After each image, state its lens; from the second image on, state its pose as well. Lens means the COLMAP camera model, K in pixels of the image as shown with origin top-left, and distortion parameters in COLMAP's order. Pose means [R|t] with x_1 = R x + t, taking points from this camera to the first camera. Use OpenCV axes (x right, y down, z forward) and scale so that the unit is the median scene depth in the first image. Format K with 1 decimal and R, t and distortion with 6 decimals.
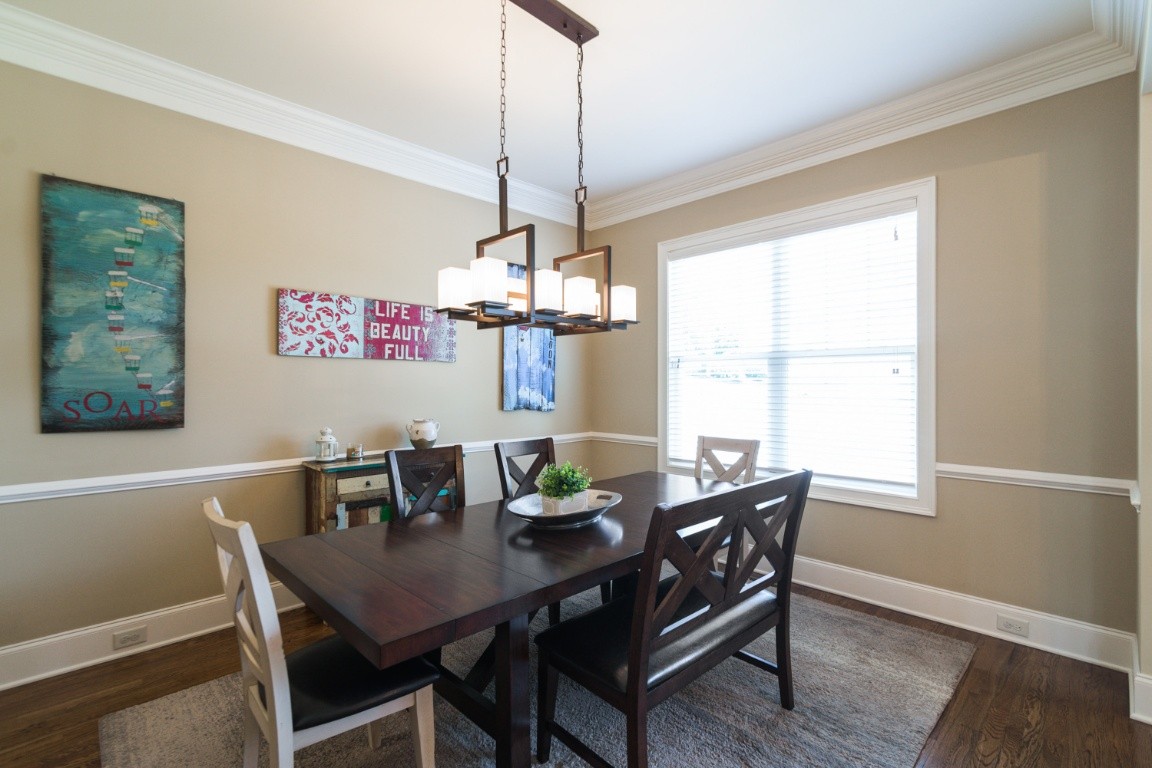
lens RADIAL K [[529.5, 0, 572.2], [0, 529.5, 388.6], [0, 0, 1]] dist [0.000965, -0.000034]
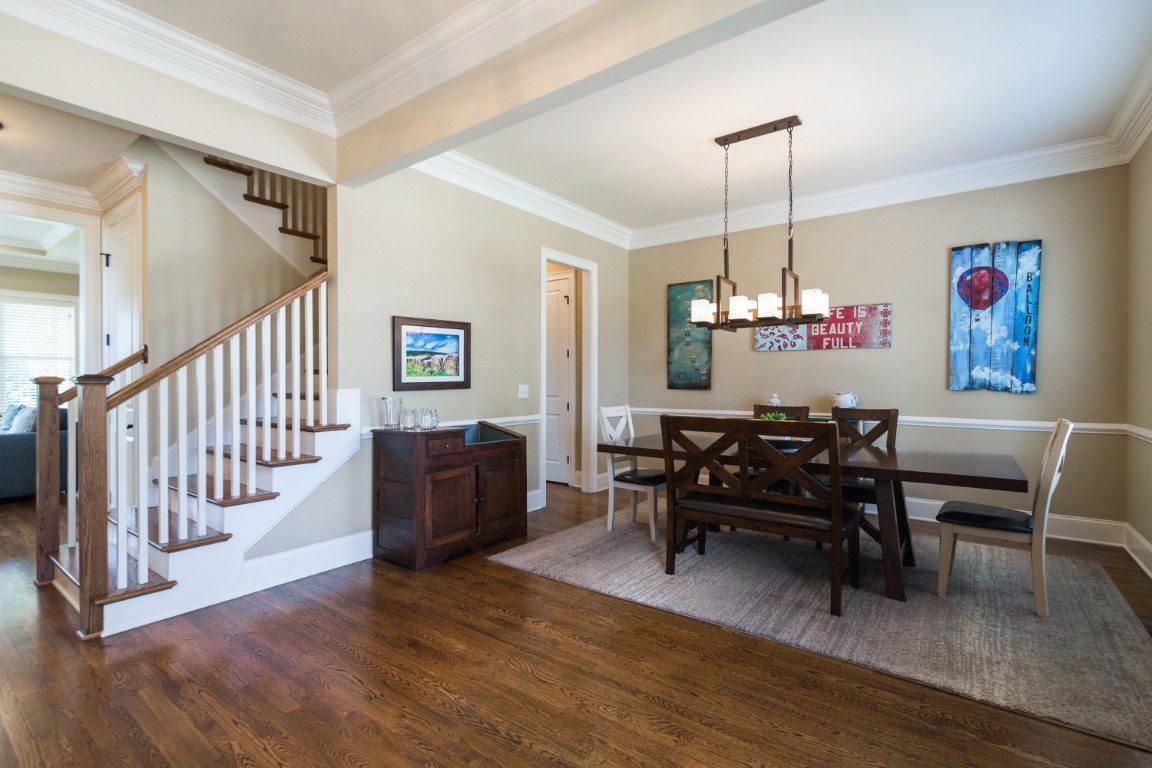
lens RADIAL K [[529.5, 0, 572.6], [0, 529.5, 384.3], [0, 0, 1]] dist [0.000965, -0.000034]
pose [[0.161972, 0.011490, -0.986729, 0.936886], [-0.002467, 0.999934, 0.011239, 0.024440], [0.986792, 0.000613, 0.161989, 0.107084]]
